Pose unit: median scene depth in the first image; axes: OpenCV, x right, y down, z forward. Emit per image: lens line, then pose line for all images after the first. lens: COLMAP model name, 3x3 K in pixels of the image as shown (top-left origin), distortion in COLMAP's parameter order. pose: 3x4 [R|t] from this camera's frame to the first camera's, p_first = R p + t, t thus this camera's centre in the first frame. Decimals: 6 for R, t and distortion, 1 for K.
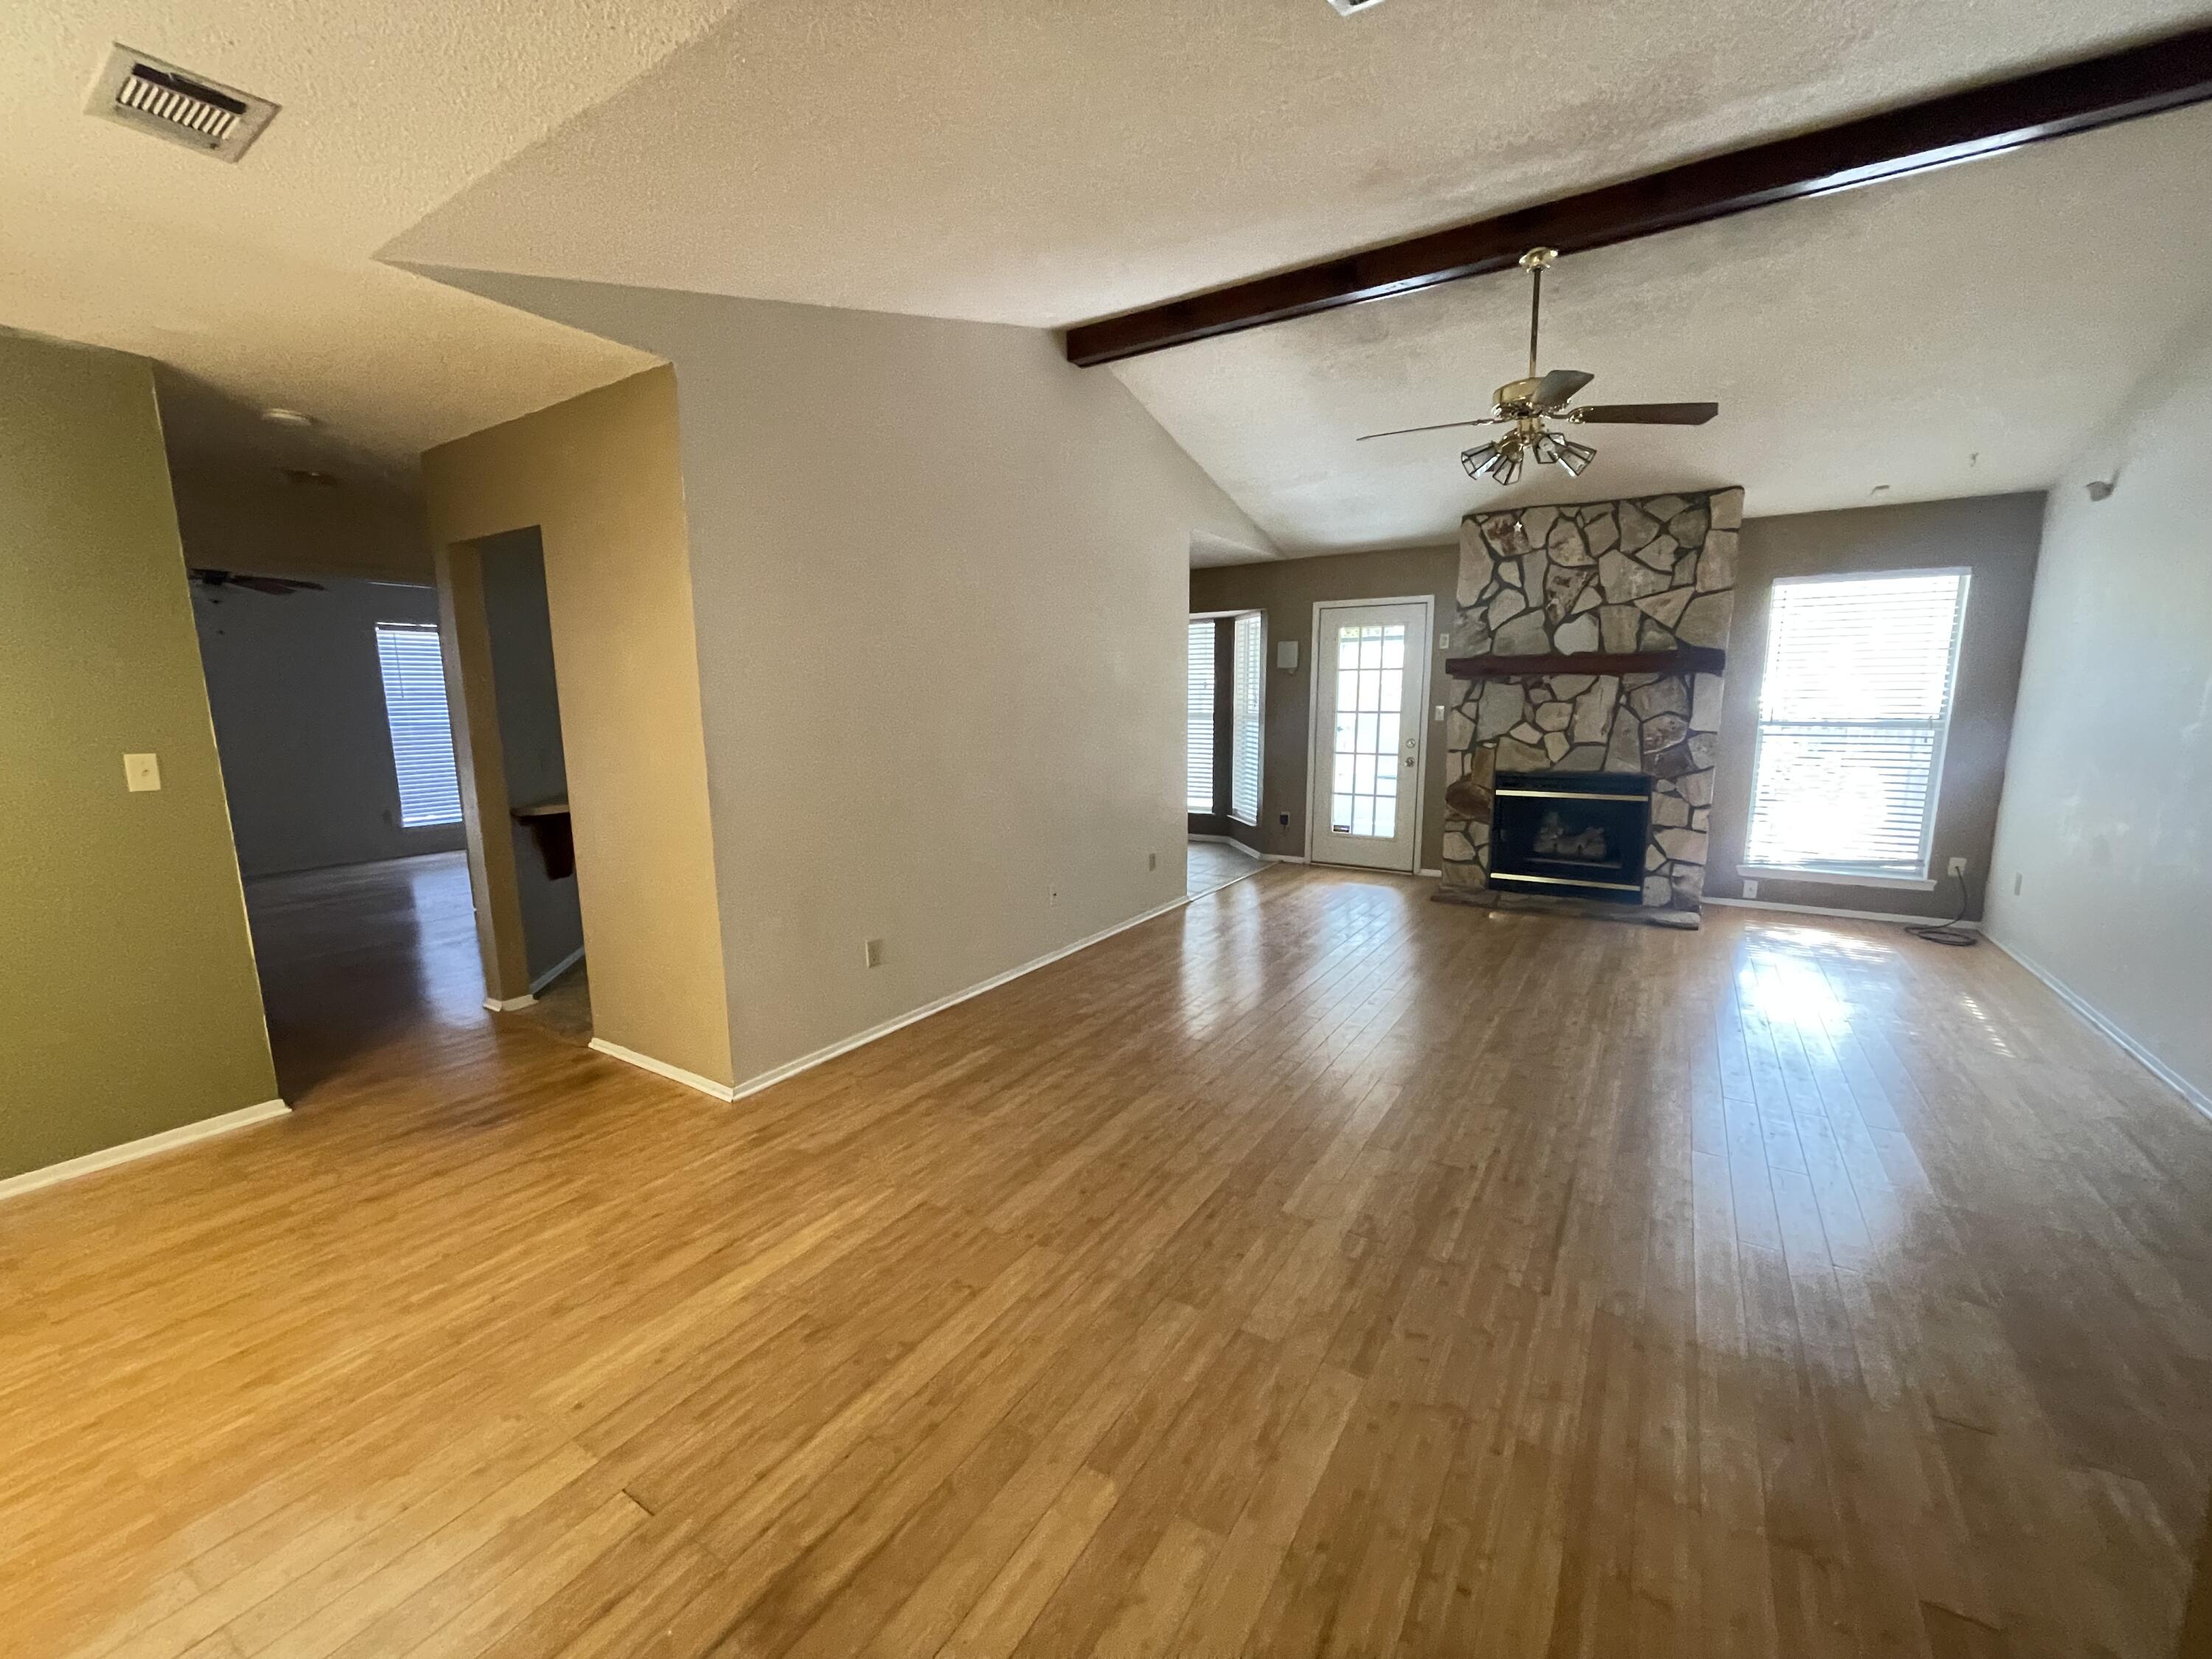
lens RADIAL K [[891.8, 0, 1105.6], [0, 891.8, 840.2], [0, 0, 1]] dist [-0.002579, -0.000426]
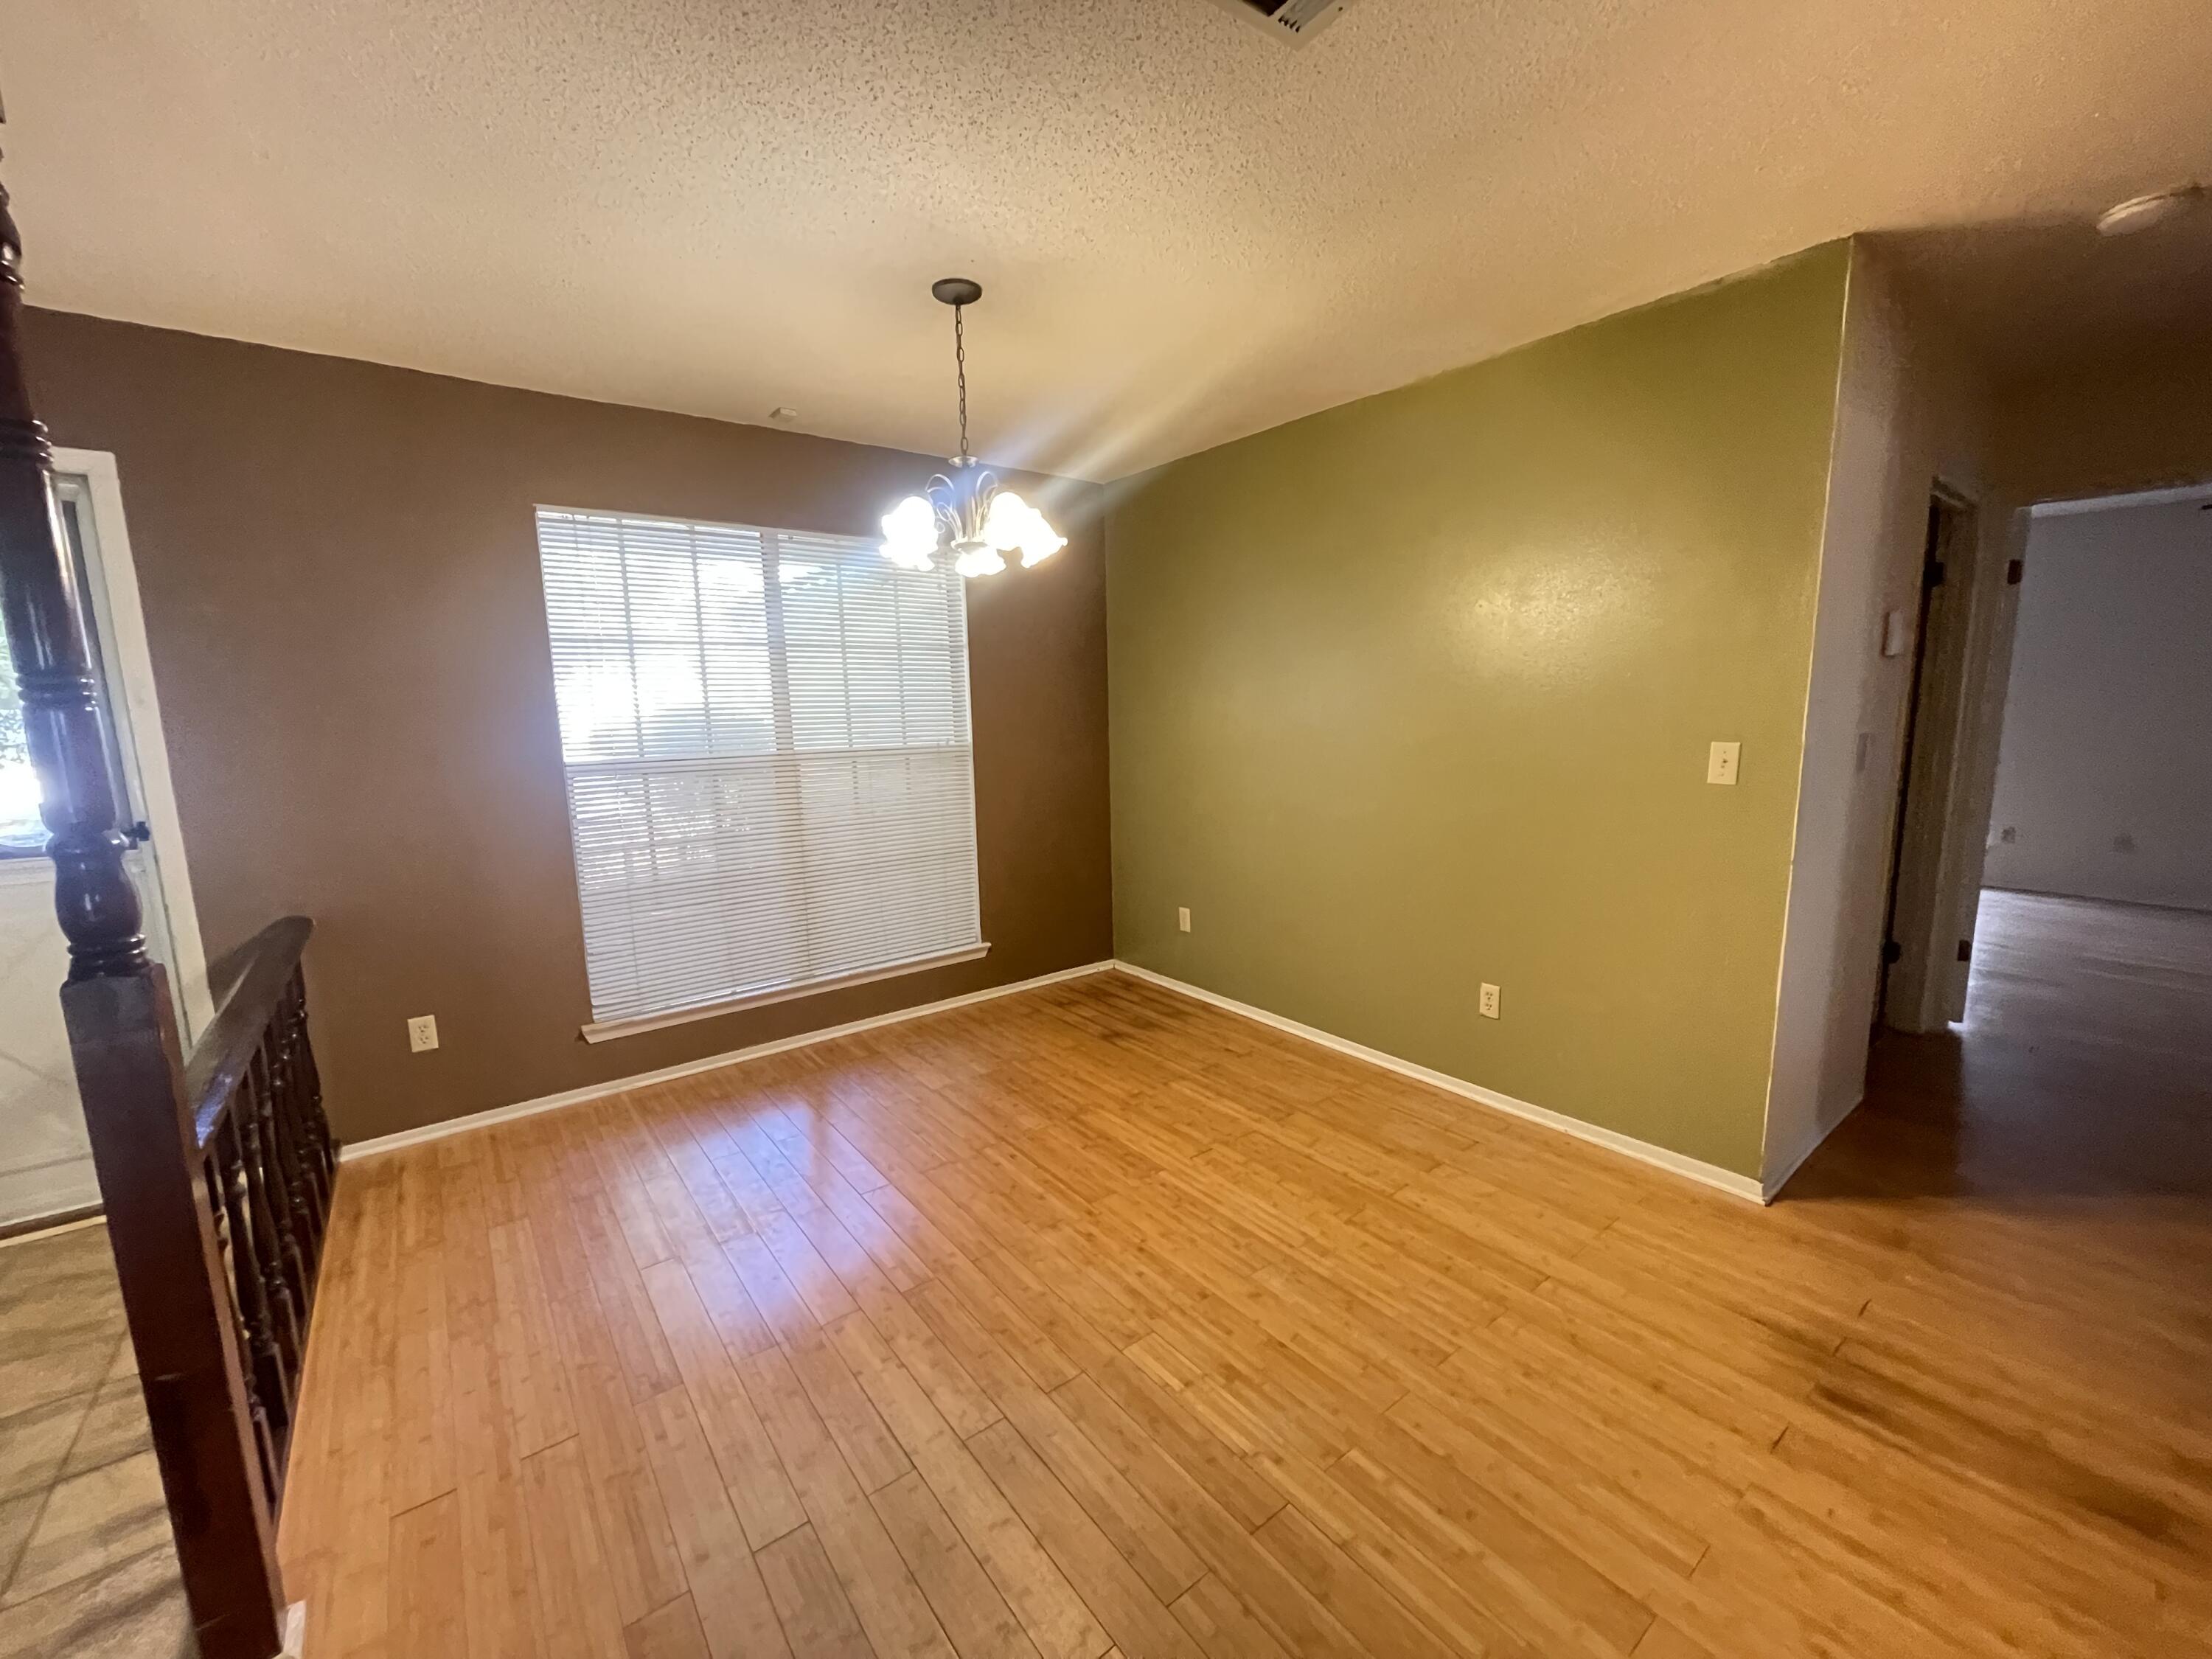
lens RADIAL K [[899.7, 0, 1117.0], [0, 899.7, 837.7], [0, 0, 1]] dist [0.007609, 0.000099]
pose [[-0.333009, 0.161295, -0.929026, -0.054152], [-0.128241, 0.968359, 0.214092, -0.154523], [0.934162, 0.190434, -0.301788, 0.933992]]
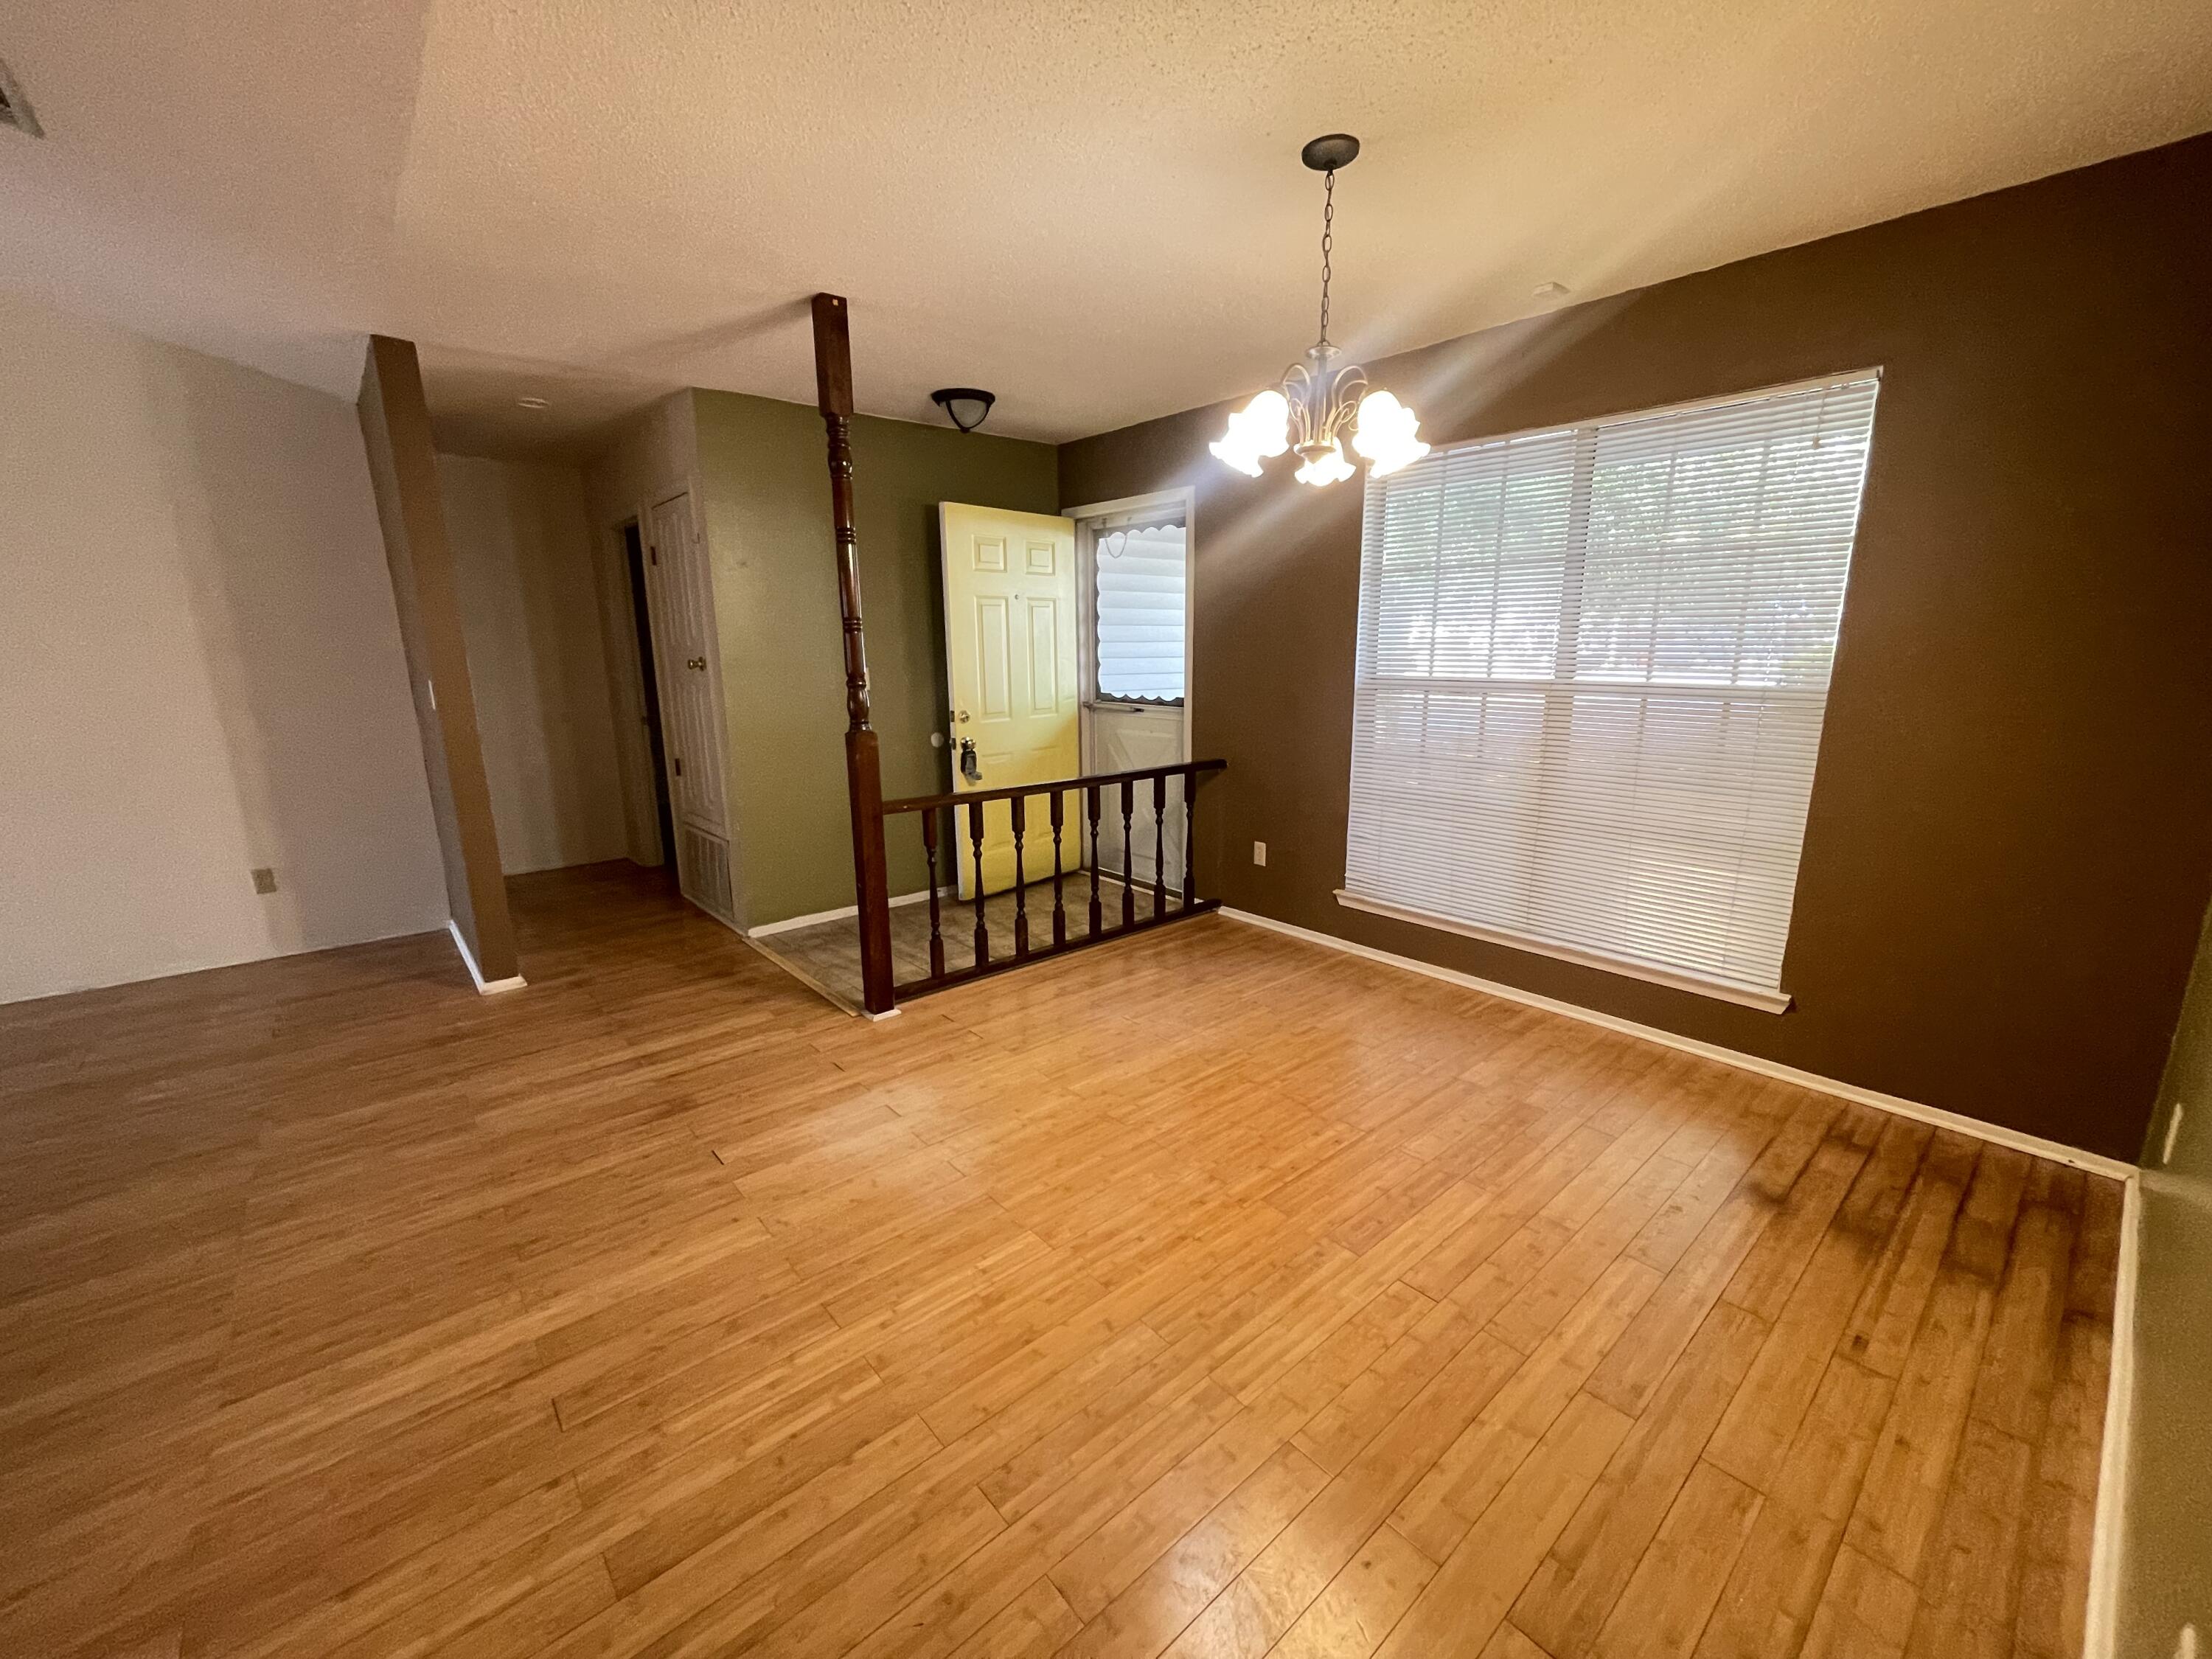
lens RADIAL K [[891.8, 0, 1105.6], [0, 891.8, 840.2], [0, 0, 1]] dist [-0.002579, -0.000426]
pose [[-0.957233, -0.045015, 0.285794, -1.174033], [0.064195, 0.930151, 0.361522, -0.214841], [-0.282106, 0.364407, -0.887482, 1.464908]]
